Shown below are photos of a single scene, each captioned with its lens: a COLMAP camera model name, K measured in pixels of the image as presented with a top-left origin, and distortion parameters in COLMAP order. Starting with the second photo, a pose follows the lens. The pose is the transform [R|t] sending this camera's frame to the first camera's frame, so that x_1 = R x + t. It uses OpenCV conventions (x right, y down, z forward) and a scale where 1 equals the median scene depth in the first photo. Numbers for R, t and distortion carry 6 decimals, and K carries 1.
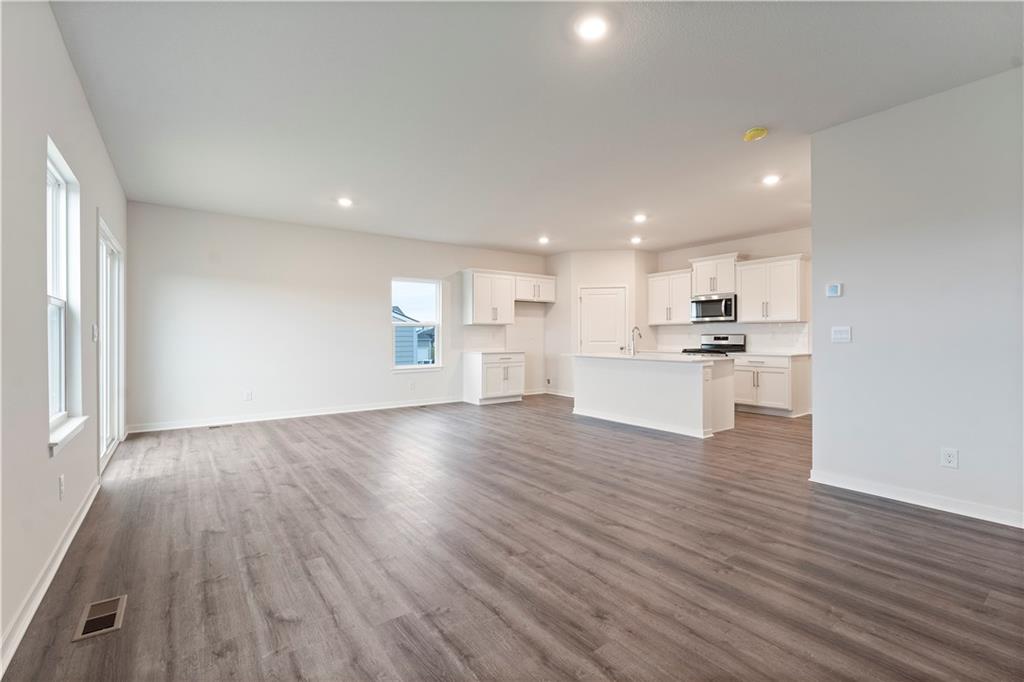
lens RADIAL K [[454.3, 0, 510.8], [0, 454.3, 338.8], [0, 0, 1]] dist [0.000752, 0.000136]
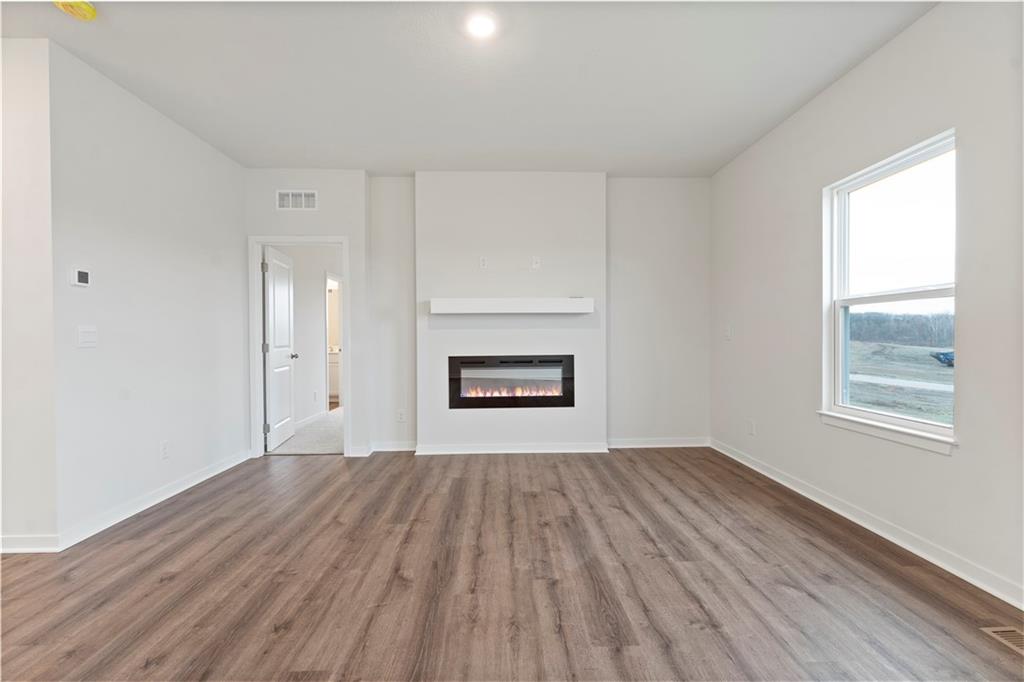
lens RADIAL K [[454.7, 0, 513.1], [0, 454.7, 341.7], [0, 0, 1]] dist [0.000216, -0.000244]
pose [[-0.822911, 0.001240, 0.568169, -0.156557], [0.010366, 0.999864, 0.012831, -0.002110], [-0.568076, 0.016449, -0.822812, 0.634122]]
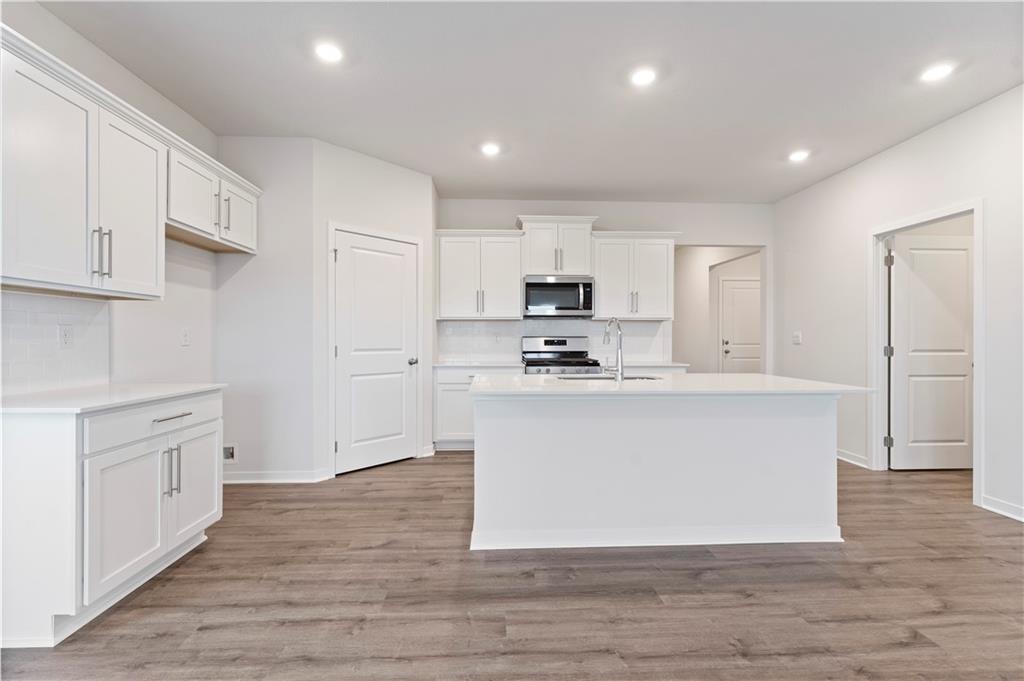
lens RADIAL K [[452.5, 0, 512.9], [0, 452.5, 339.9], [0, 0, 1]] dist [0.001041, -0.000478]
pose [[0.547450, 0.002112, 0.836836, -0.151727], [0.001957, 0.999991, -0.003804, -0.002515], [-0.836836, 0.003720, 0.547440, 0.793939]]
